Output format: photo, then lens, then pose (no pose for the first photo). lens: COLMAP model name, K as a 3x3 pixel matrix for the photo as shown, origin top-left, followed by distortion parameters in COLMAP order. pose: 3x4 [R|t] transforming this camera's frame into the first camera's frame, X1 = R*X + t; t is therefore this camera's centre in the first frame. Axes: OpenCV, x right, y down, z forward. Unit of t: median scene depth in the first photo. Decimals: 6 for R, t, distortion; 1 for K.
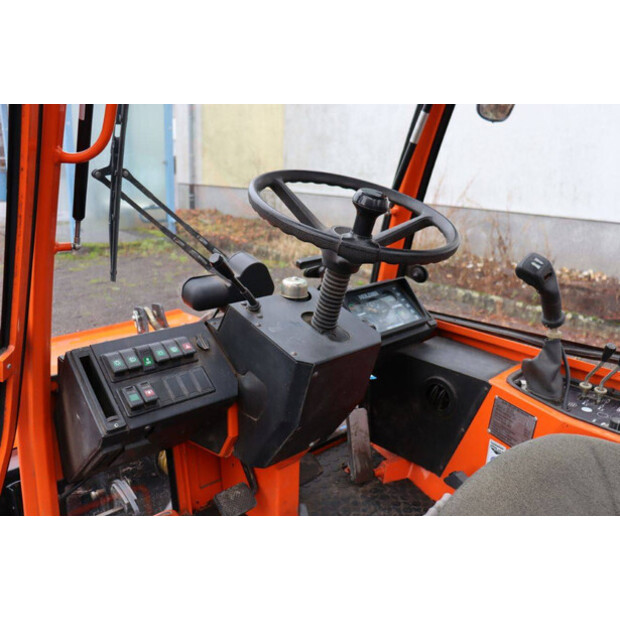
lens RADIAL K [[581.0, 0, 310.0], [0, 581.0, 310.0], [0, 0, 1]] dist [-0.119905, 0.159783]
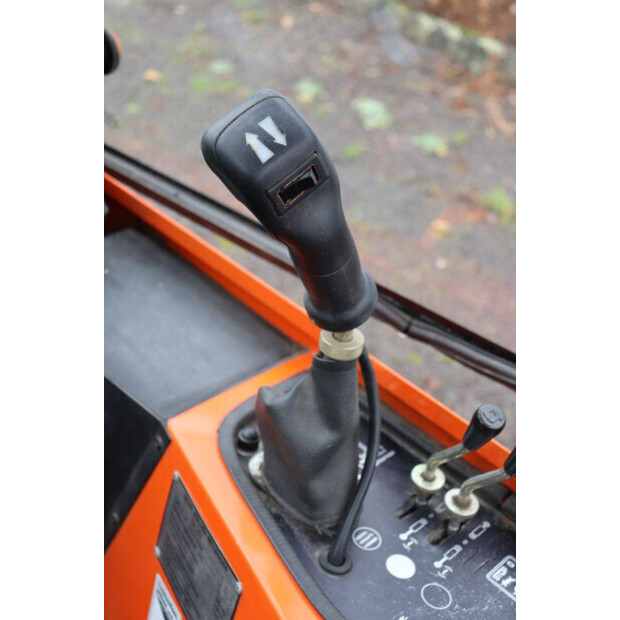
lens RADIAL K [[974.5, 0, 310.0], [0, 974.5, 310.0], [0, 0, 1]] dist [0.119550, 0.073786]
pose [[0.990070, 0.090250, 0.107780, 0.331101], [-0.118587, 0.947929, 0.295582, -0.129286], [-0.075492, -0.305428, 0.949218, 0.457835]]
